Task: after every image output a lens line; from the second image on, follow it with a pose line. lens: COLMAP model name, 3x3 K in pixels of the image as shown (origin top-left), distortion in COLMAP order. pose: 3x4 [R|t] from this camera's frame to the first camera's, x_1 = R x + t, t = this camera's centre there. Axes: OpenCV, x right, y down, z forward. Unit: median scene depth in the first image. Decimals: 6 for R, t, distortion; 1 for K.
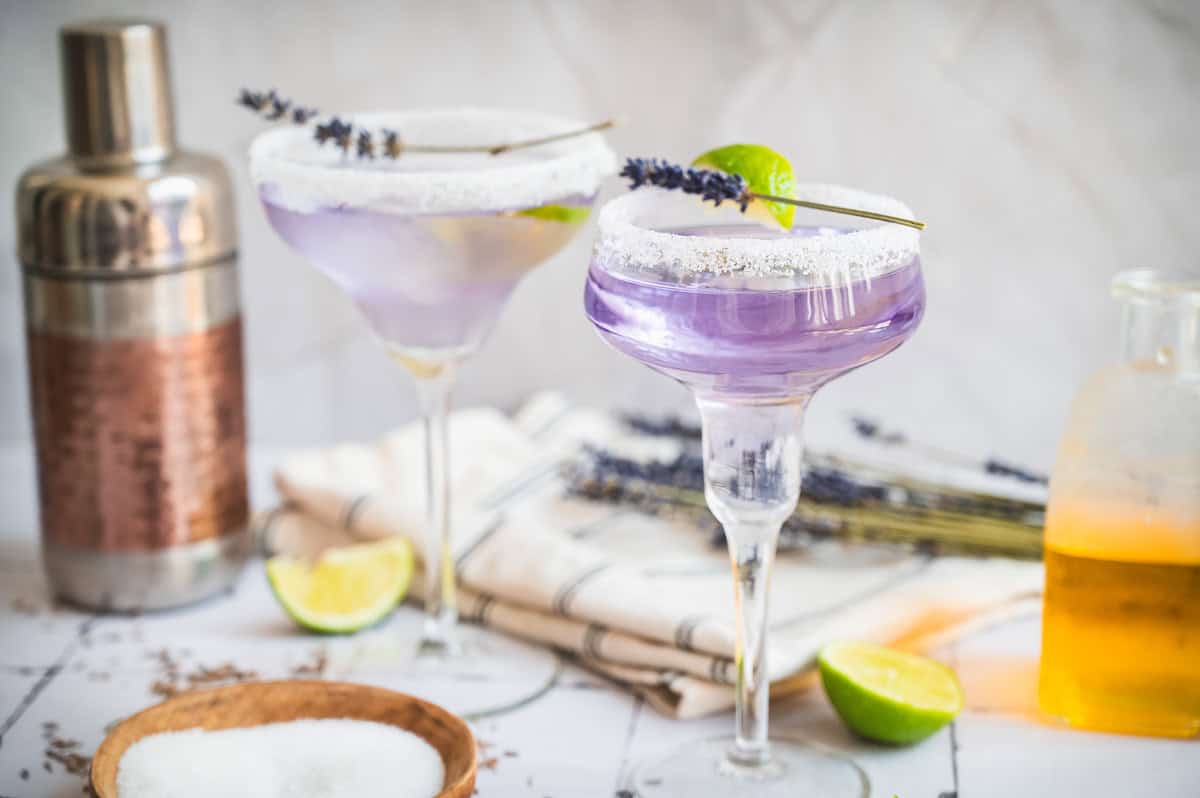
lens RADIAL K [[2282.3, 0, 600.0], [0, 2282.3, 399.0], [0, 0, 1]] dist [-0.000187, 0.186920]
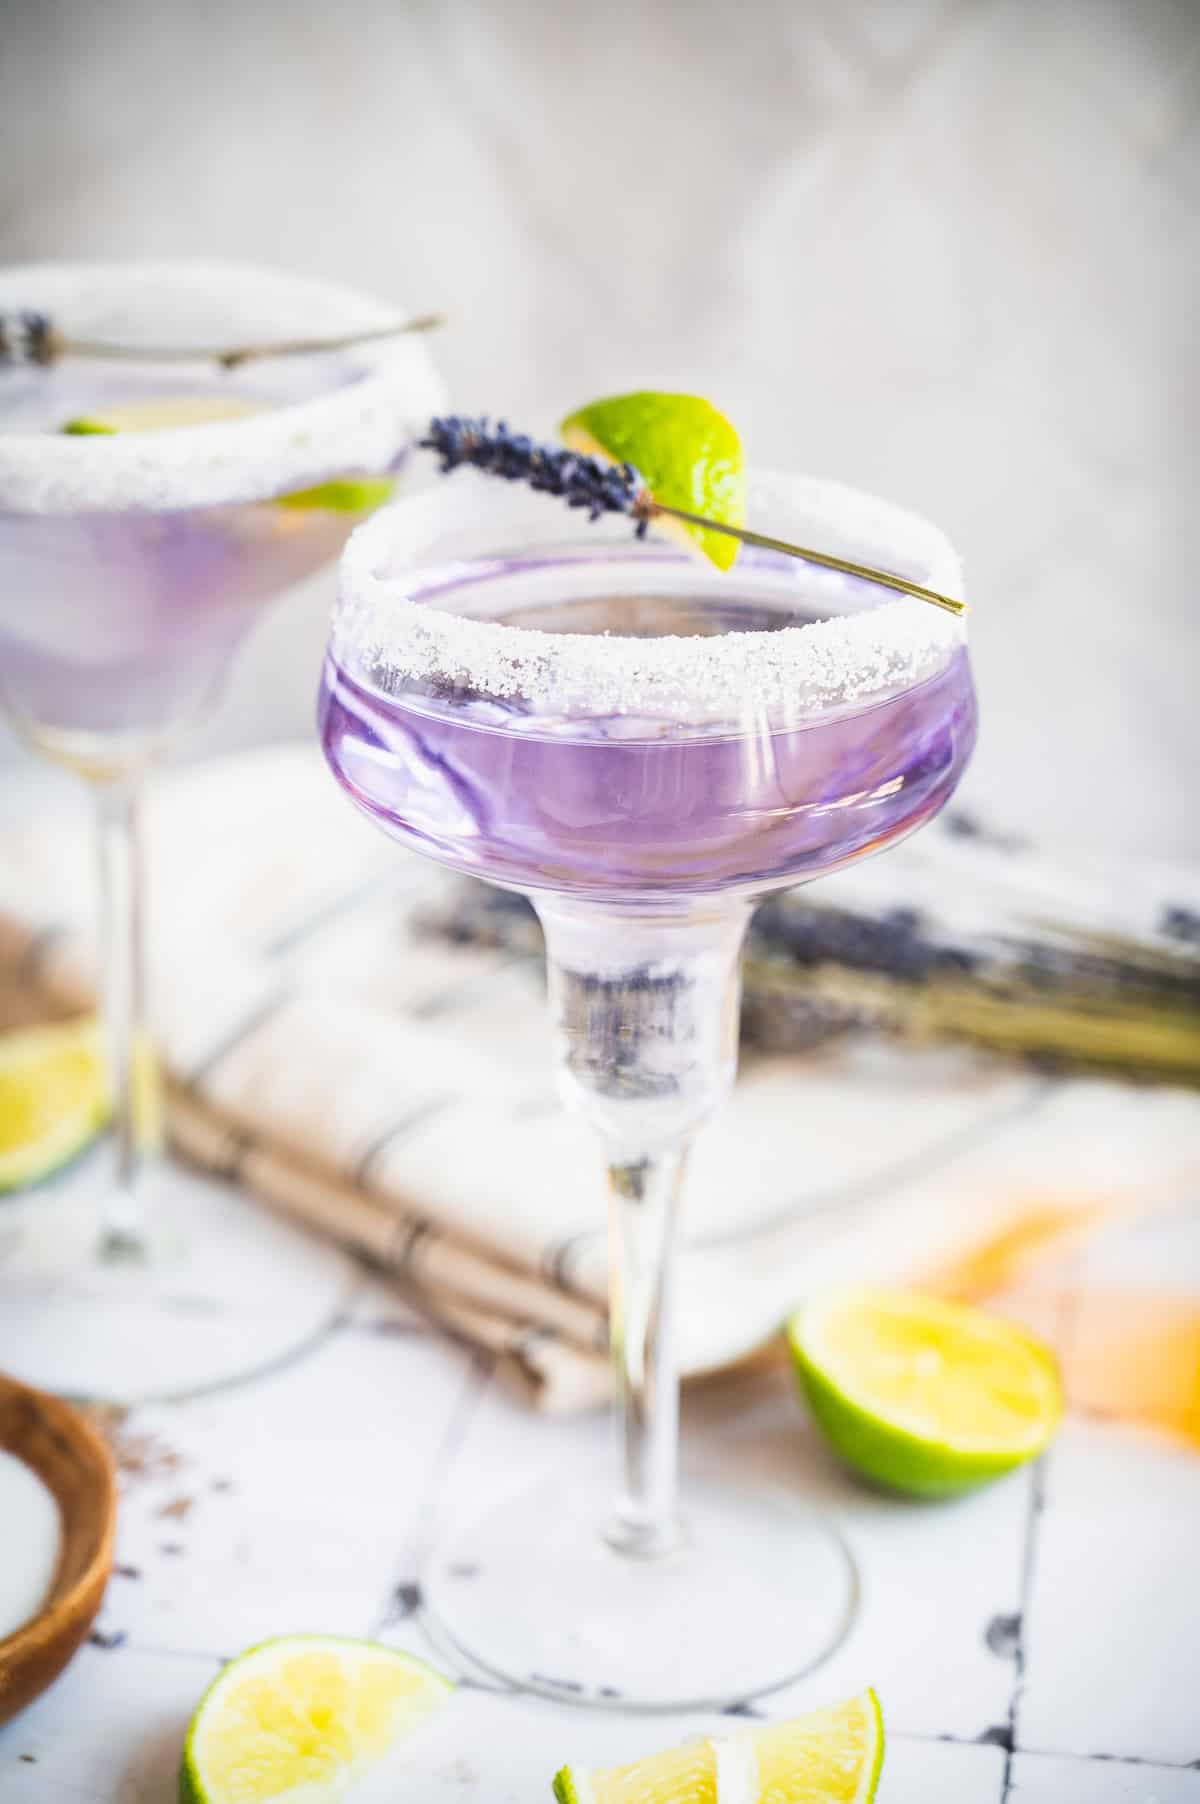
lens RADIAL K [[3431.1, 0, 600.0], [0, 3431.1, 902.0], [0, 0, 1]] dist [-0.000187, 0.186920]
pose [[0.998422, 0.032070, -0.046102, 0.091007], [-0.026048, 0.991720, 0.125752, -0.096076], [0.049753, -0.124353, 0.990990, 0.218503]]
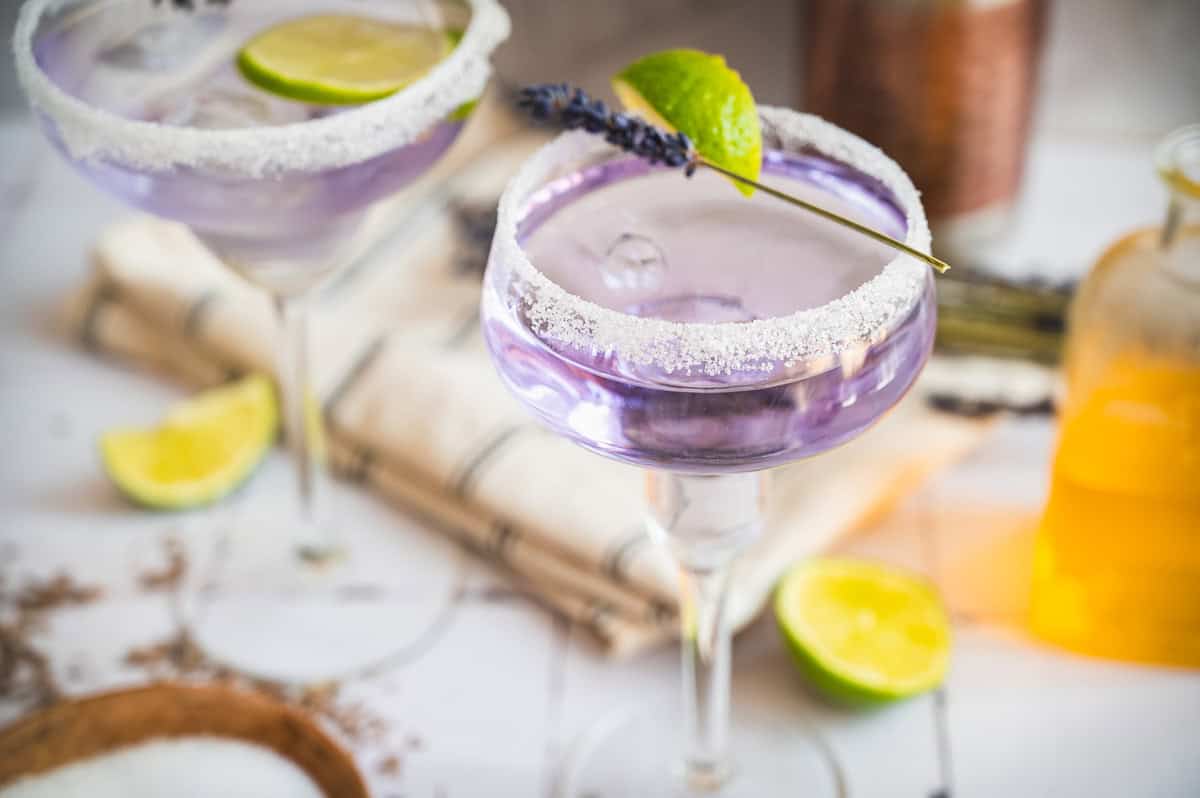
lens RADIAL K [[2282.3, 0, 600.0], [0, 2282.3, 399.0], [0, 0, 1]] dist [-0.000187, 0.186920]
pose [[0.997346, -0.053496, 0.049391, -0.006804], [0.032066, 0.931748, 0.361686, -0.281023], [-0.065369, -0.359142, 0.930991, 0.280544]]
